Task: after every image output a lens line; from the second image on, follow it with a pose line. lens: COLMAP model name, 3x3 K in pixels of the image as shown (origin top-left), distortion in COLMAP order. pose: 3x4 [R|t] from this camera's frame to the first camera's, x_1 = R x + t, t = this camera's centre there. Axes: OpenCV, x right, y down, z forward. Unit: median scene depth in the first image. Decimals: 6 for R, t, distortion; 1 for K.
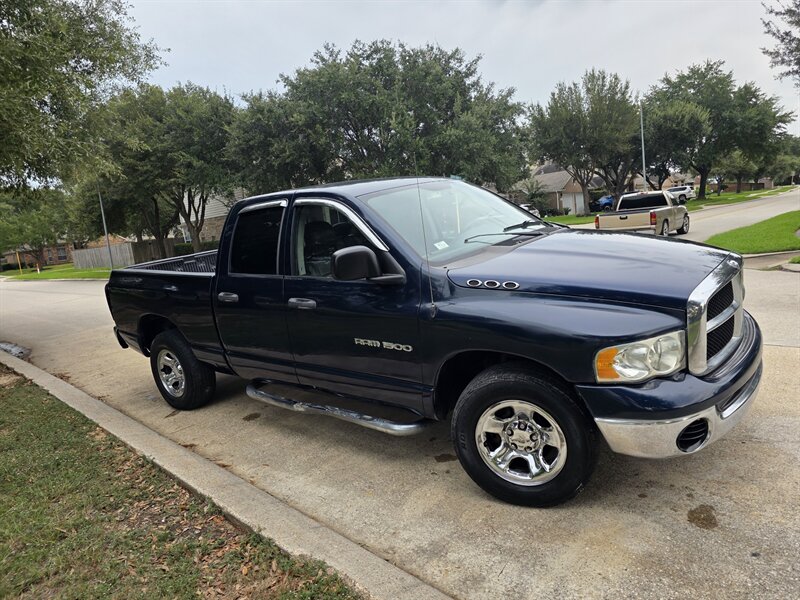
lens RADIAL K [[538.0, 0, 404.0], [0, 538.0, 291.5], [0, 0, 1]] dist [0.072254, -0.064329]
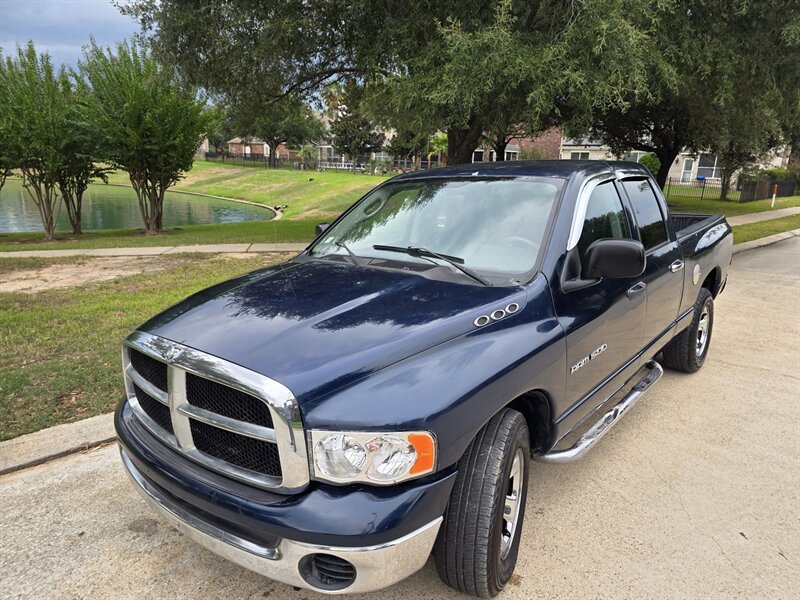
lens RADIAL K [[534.2, 0, 404.5], [0, 534.2, 304.1], [0, 0, 1]] dist [0.071696, -0.070963]
pose [[-0.024726, 0.357981, -0.933402, 0.677515], [-0.162740, 0.919791, 0.357072, -0.226384], [0.986359, 0.160730, 0.035515, 0.687505]]
